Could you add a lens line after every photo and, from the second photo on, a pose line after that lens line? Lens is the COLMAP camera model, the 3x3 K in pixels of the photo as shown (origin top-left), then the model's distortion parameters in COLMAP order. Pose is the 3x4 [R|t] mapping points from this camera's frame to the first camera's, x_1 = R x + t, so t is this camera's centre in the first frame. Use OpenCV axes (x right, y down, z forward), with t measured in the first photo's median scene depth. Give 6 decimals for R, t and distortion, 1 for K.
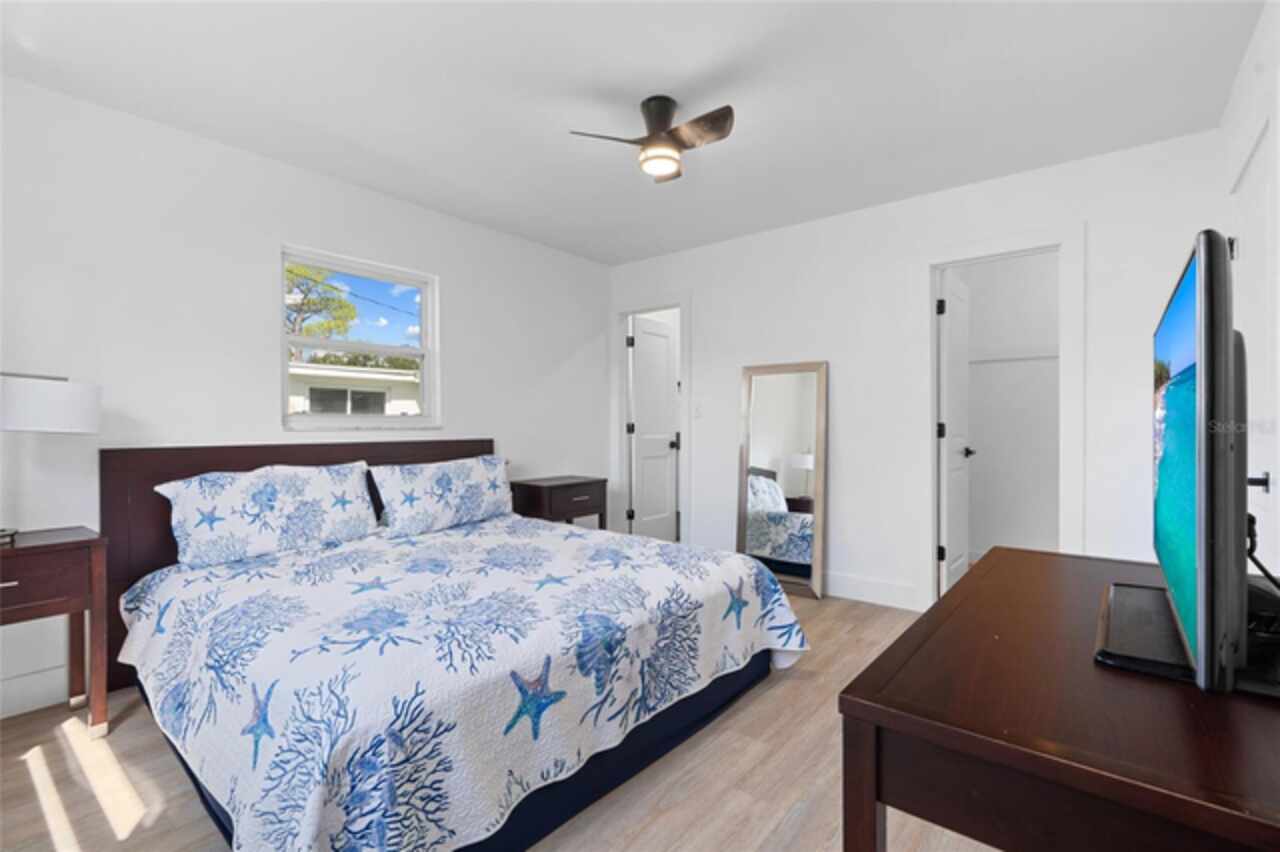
lens RADIAL K [[586.6, 0, 640.0], [0, 586.6, 426.0], [0, 0, 1]] dist [0.000028, 0.000073]
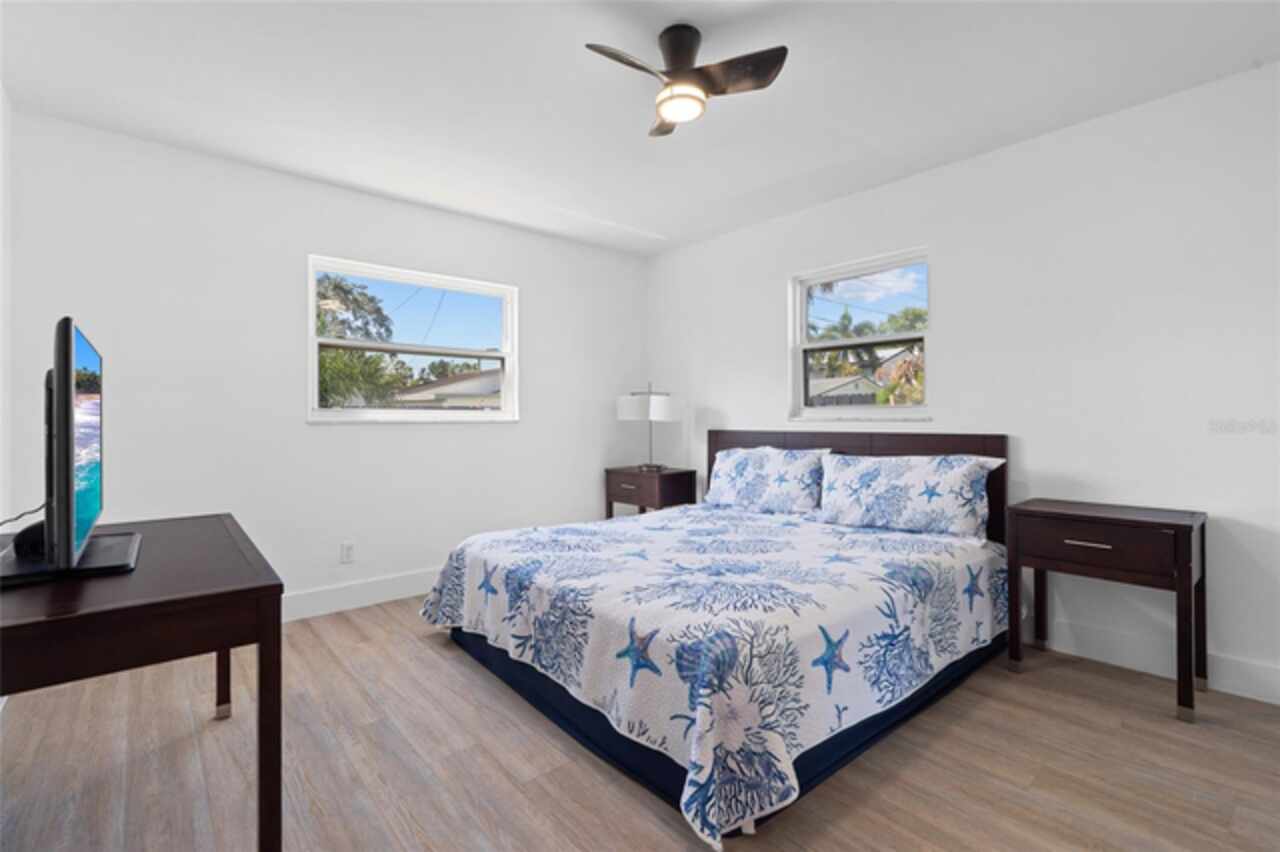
lens RADIAL K [[586.6, 0, 640.0], [0, 586.6, 426.0], [0, 0, 1]] dist [0.000028, 0.000073]
pose [[-0.190125, 0.016709, -0.981618, 0.989209], [0.003819, 0.999860, 0.016279, -0.003006], [0.981753, -0.000654, -0.190162, 1.263500]]
